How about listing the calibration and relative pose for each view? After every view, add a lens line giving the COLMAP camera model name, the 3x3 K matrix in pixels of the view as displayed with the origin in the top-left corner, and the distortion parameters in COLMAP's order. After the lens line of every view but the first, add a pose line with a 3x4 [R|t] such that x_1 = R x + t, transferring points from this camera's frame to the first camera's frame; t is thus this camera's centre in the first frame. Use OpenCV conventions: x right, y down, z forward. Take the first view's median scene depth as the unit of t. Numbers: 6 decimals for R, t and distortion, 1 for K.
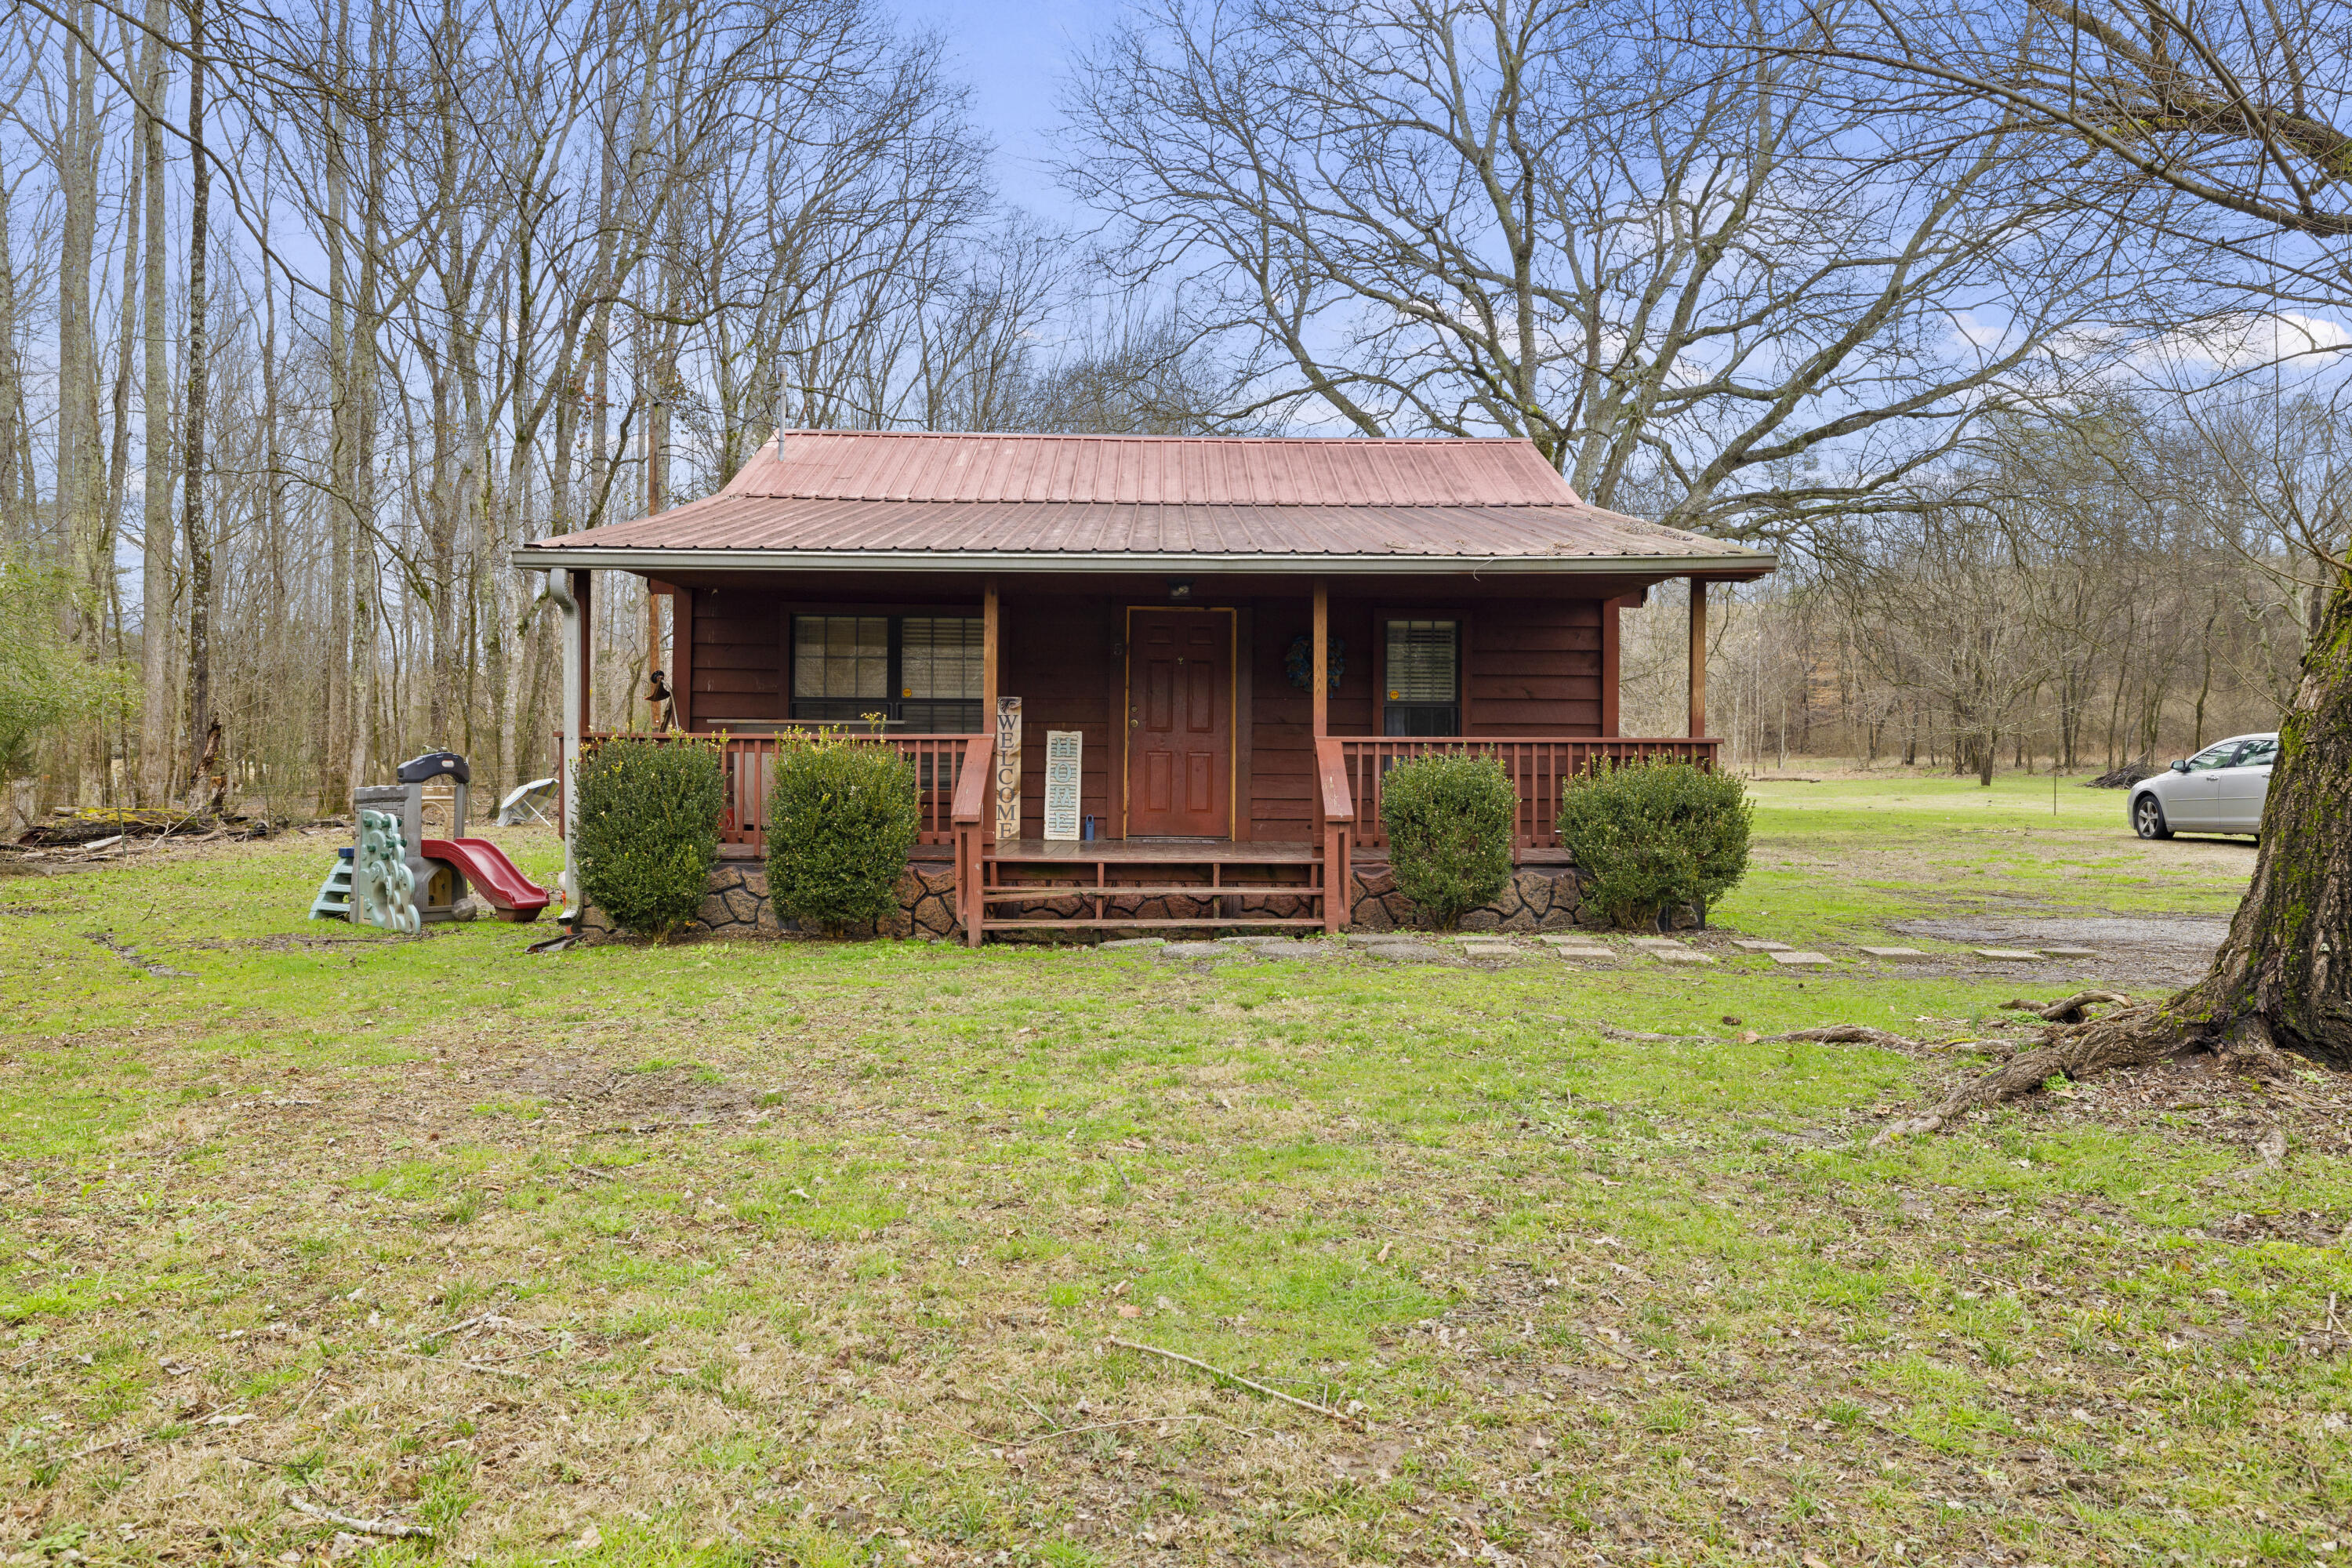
lens RADIAL K [[1101.5, 0, 1170.4], [0, 1101.5, 786.1], [0, 0, 1]] dist [-0.001408, -0.000043]
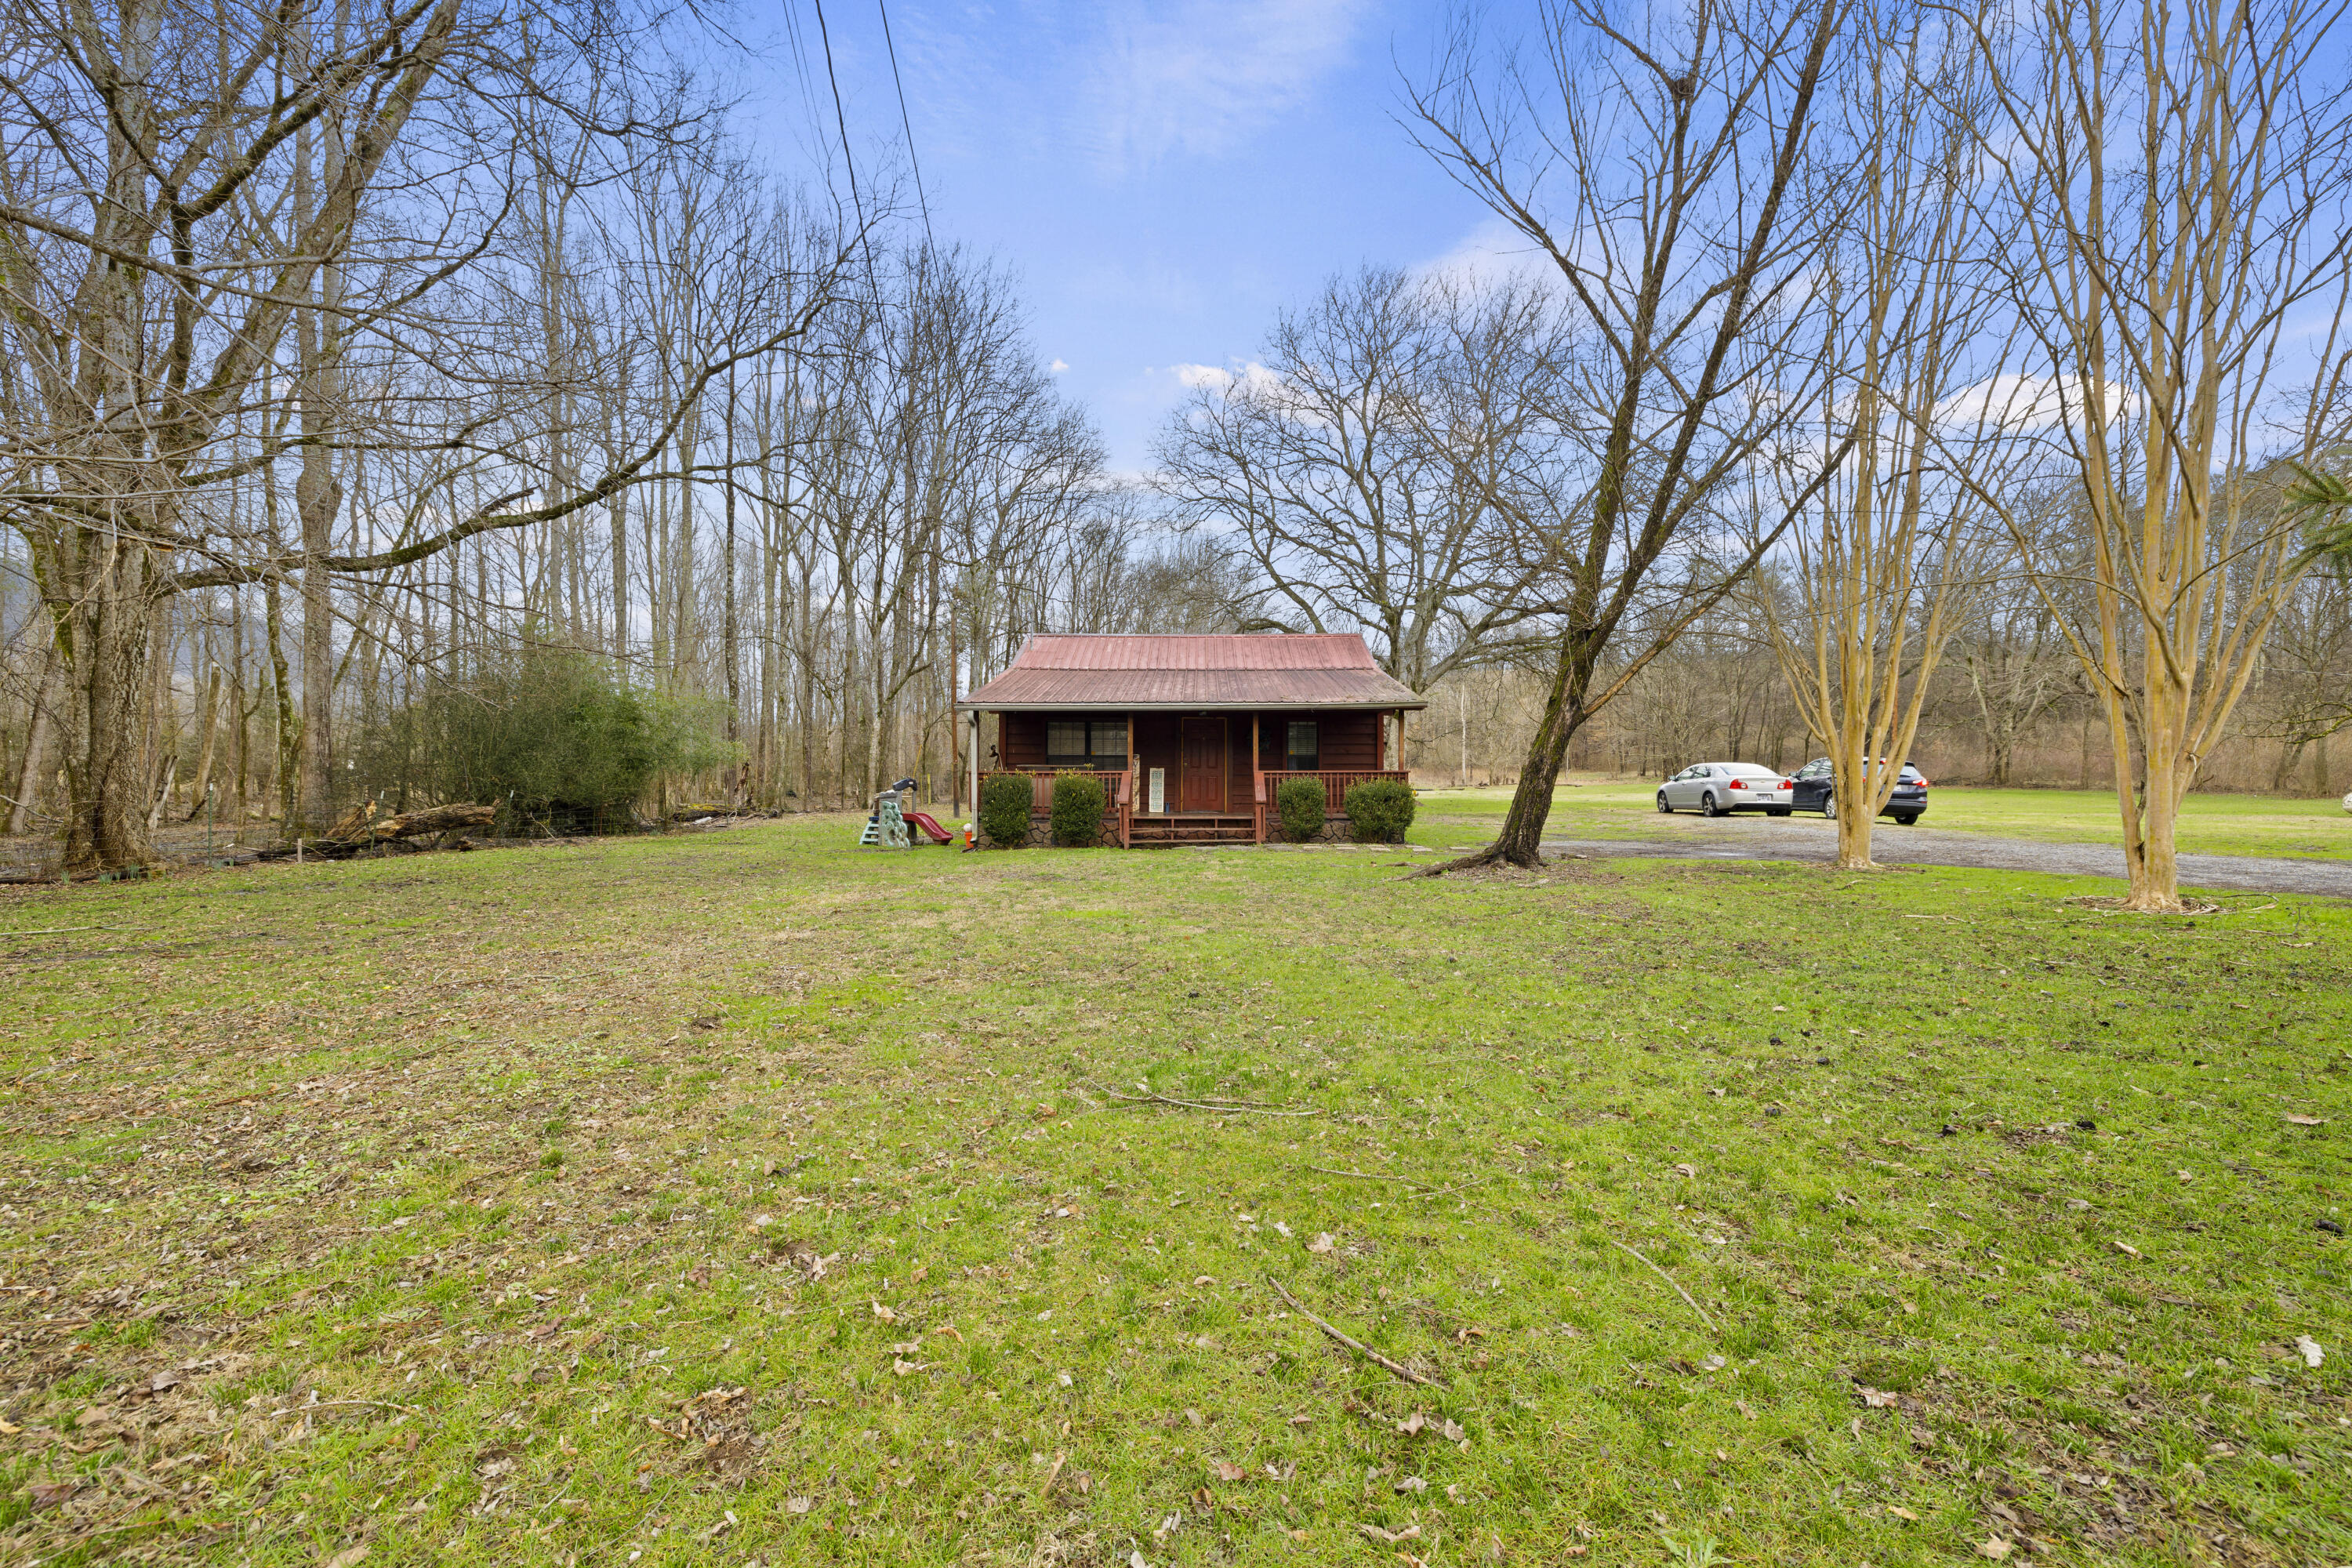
lens RADIAL K [[1002.7, 0, 1172.6], [0, 1002.7, 791.2], [0, 0, 1]] dist [-0.000041, -0.000014]
pose [[0.998559, -0.005413, -0.053391, 0.064312], [0.005248, 0.999981, -0.003235, 0.010555], [0.053408, 0.002950, 0.998568, -1.391372]]
